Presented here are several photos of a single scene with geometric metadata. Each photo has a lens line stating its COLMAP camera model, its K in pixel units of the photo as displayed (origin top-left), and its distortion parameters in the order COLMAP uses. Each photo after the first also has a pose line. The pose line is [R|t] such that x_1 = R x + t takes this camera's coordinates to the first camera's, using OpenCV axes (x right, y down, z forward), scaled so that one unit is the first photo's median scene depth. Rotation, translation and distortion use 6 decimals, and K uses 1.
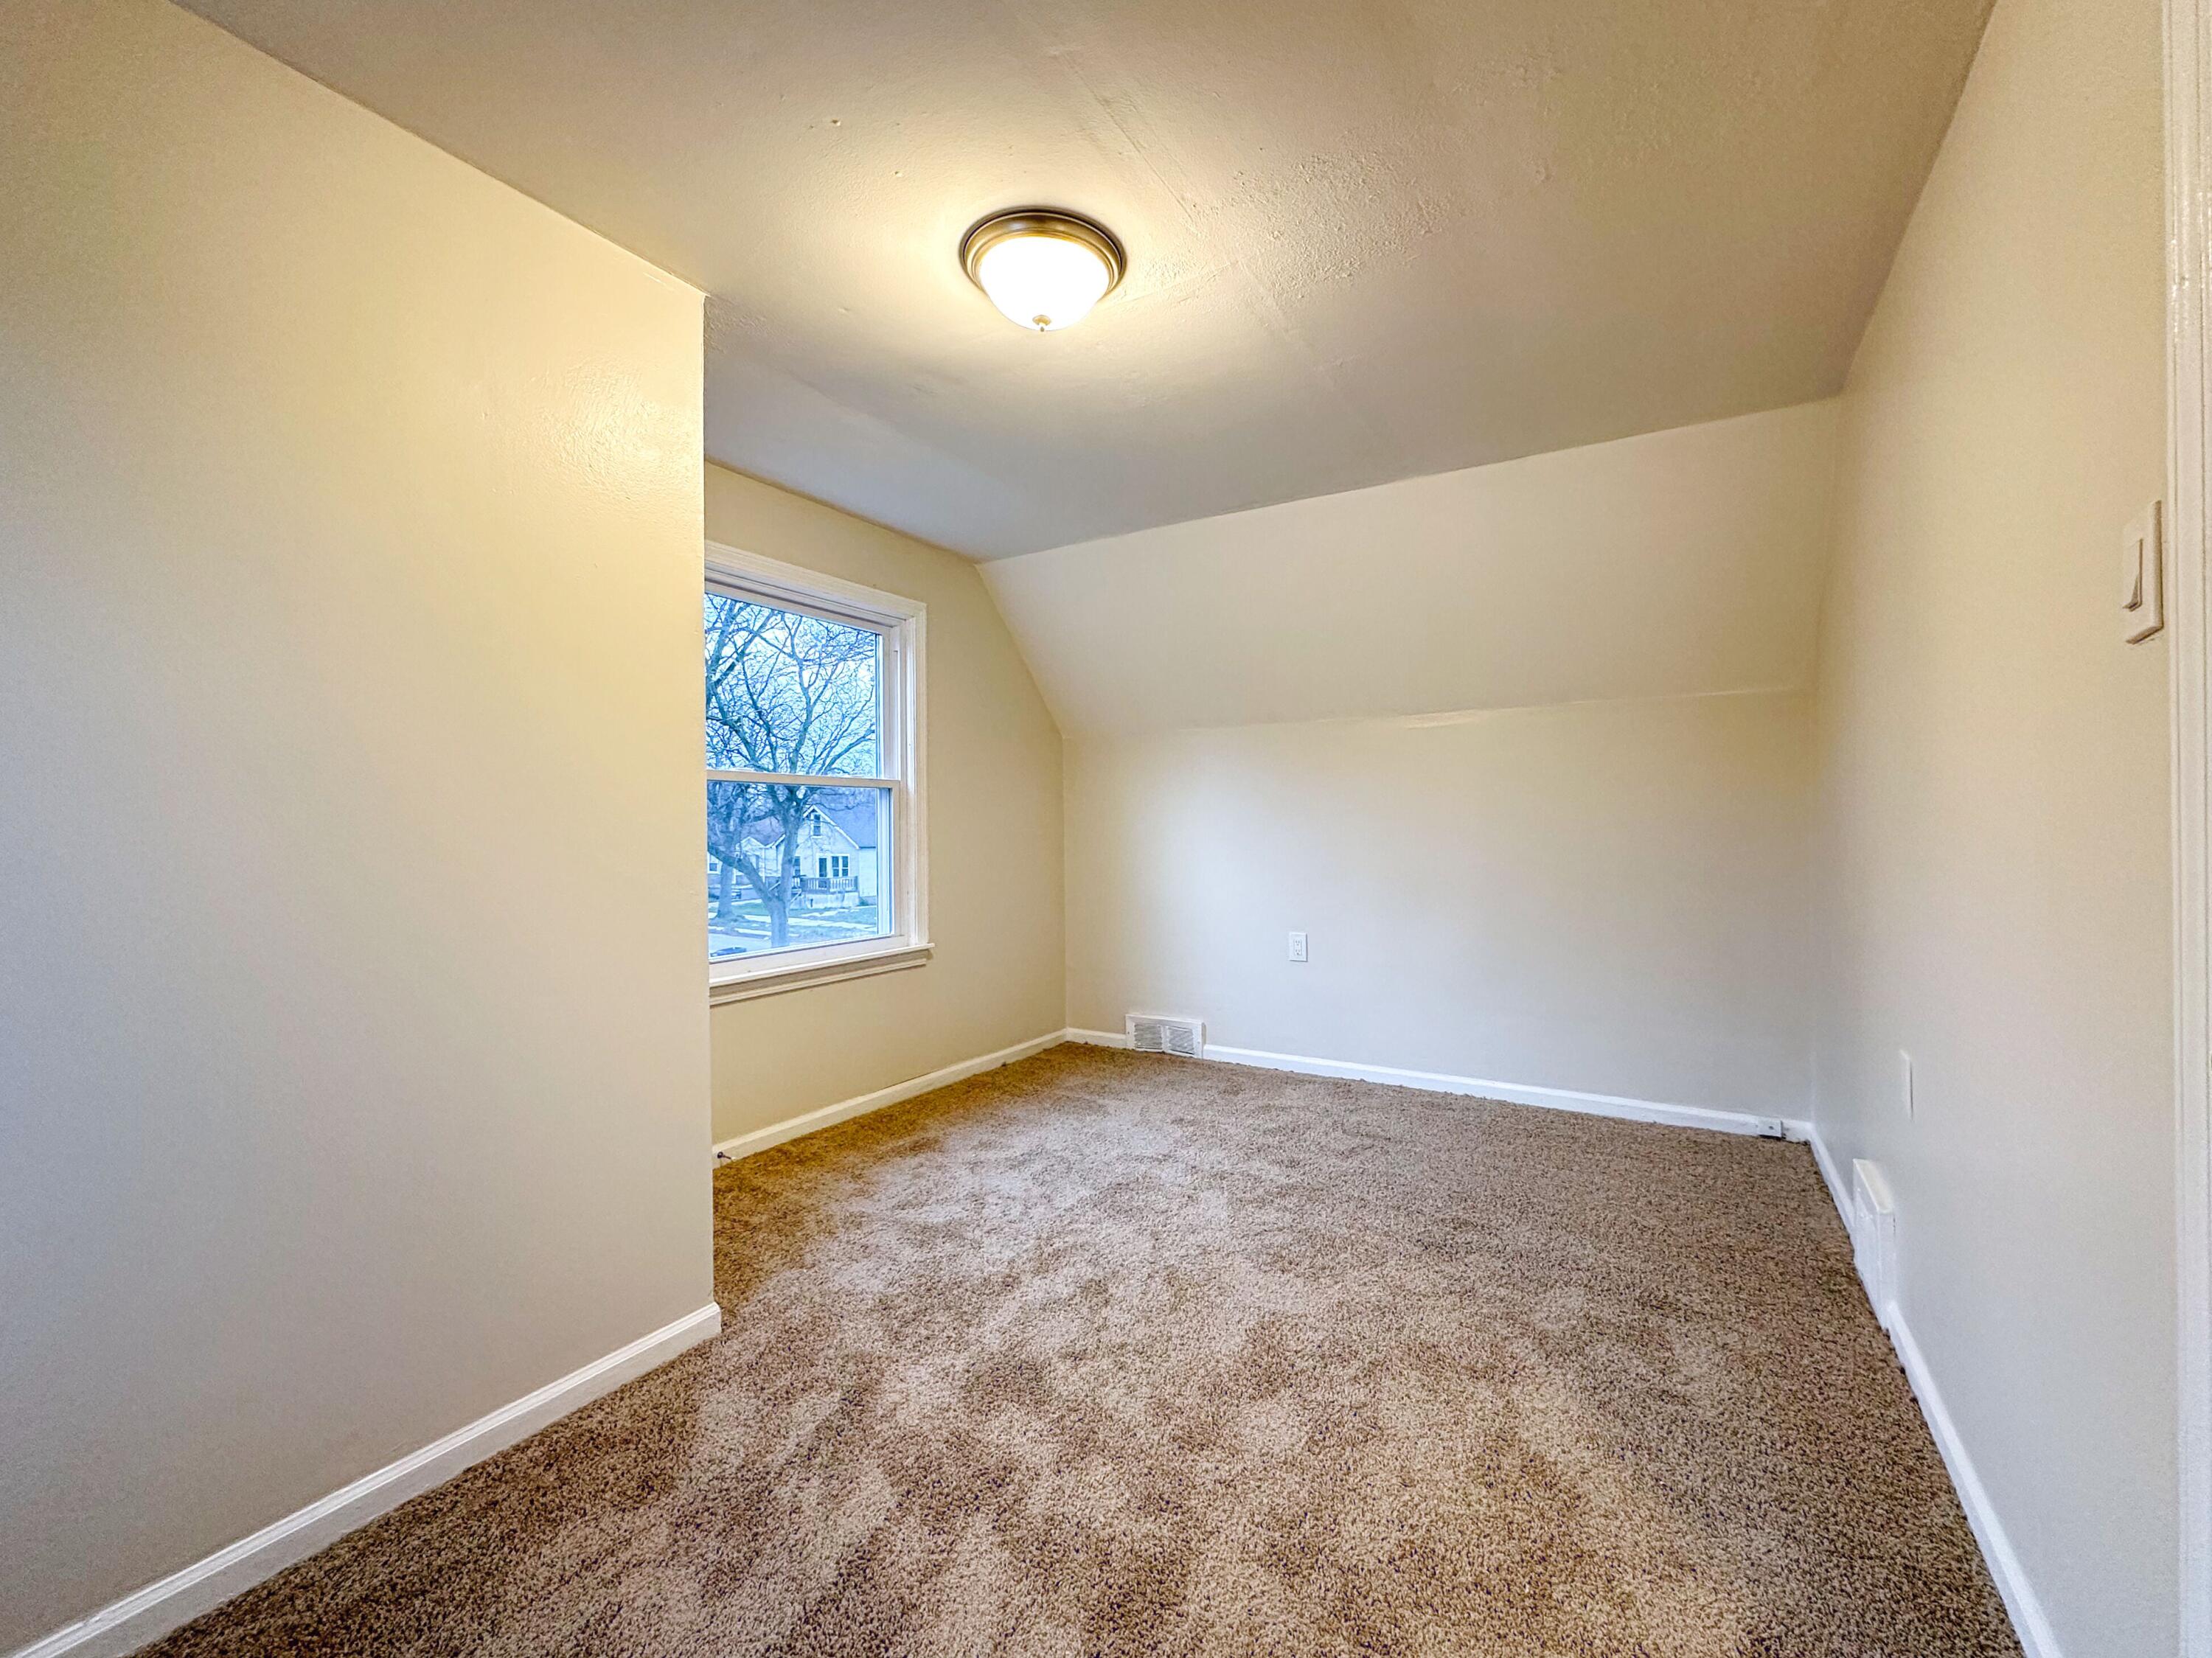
lens RADIAL K [[896.5, 0, 1107.8], [0, 896.5, 827.1], [0, 0, 1]] dist [0.000041, -0.001067]
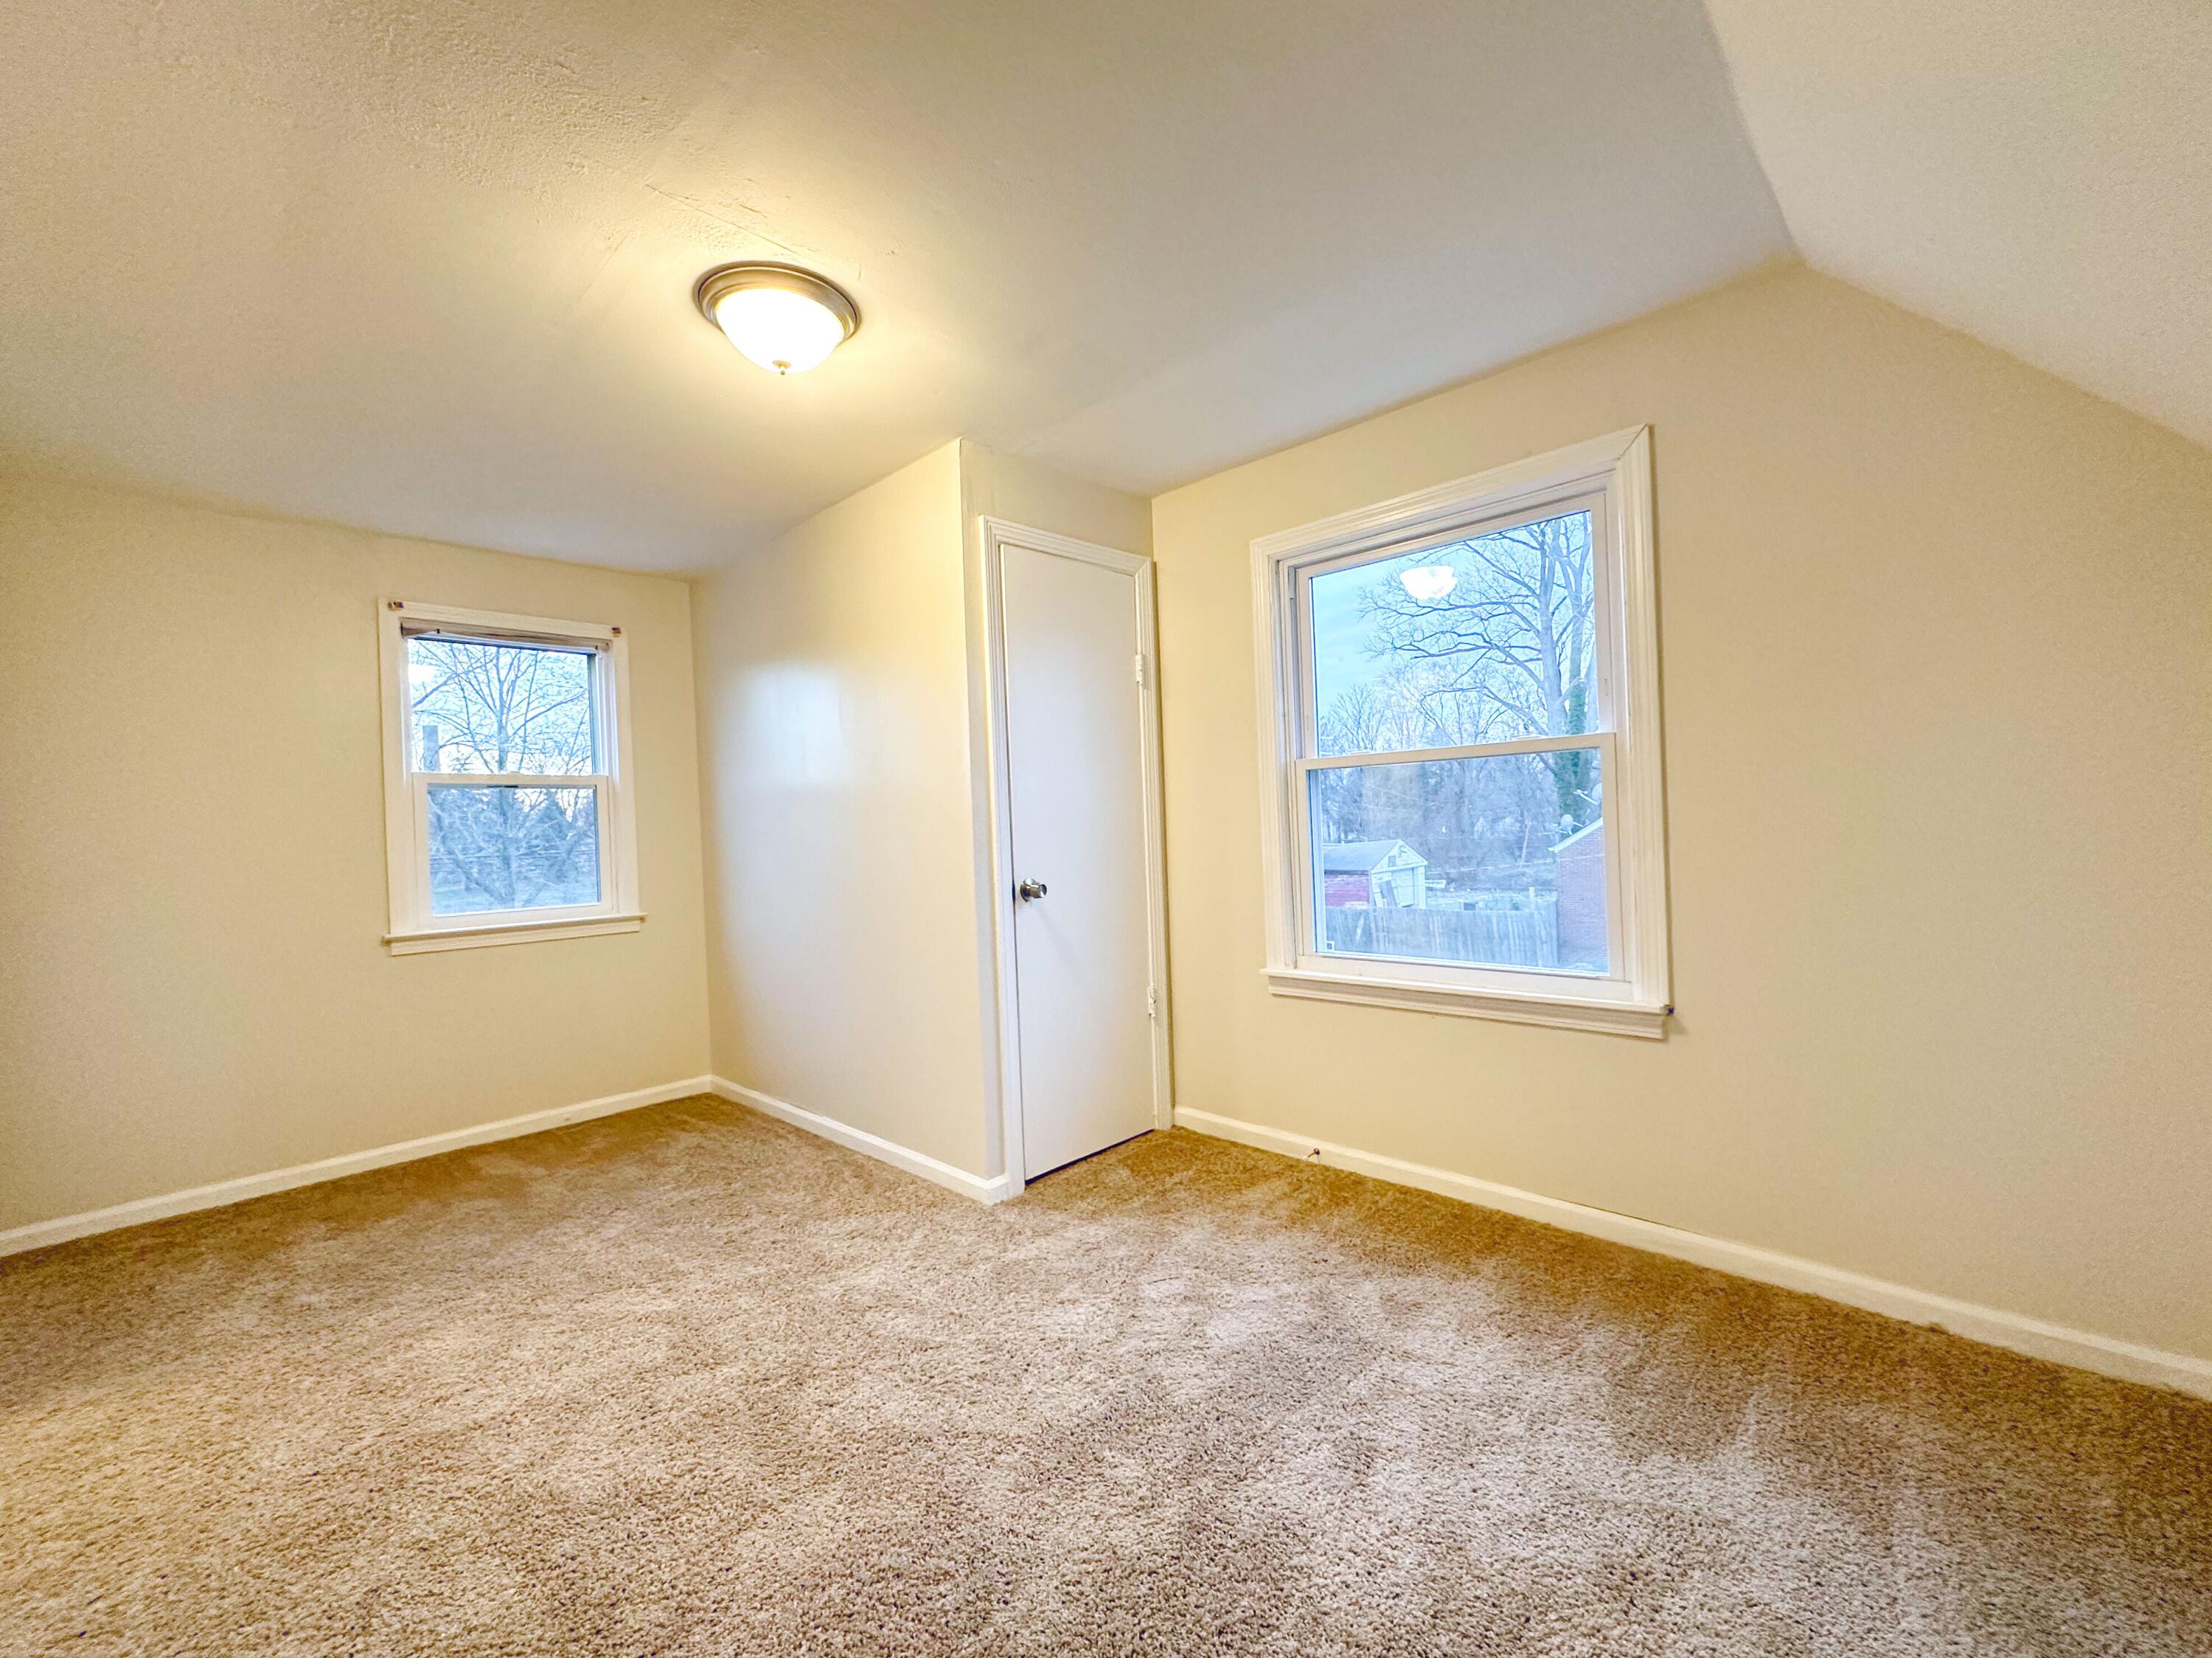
lens RADIAL K [[896.7, 0, 1106.8], [0, 896.7, 827.3], [0, 0, 1]] dist [0.000041, -0.001067]
pose [[-0.200968, 0.014401, -0.979492, 0.527537], [0.038054, 0.999252, 0.006884, -0.004443], [0.978858, -0.035890, -0.201366, 0.914710]]
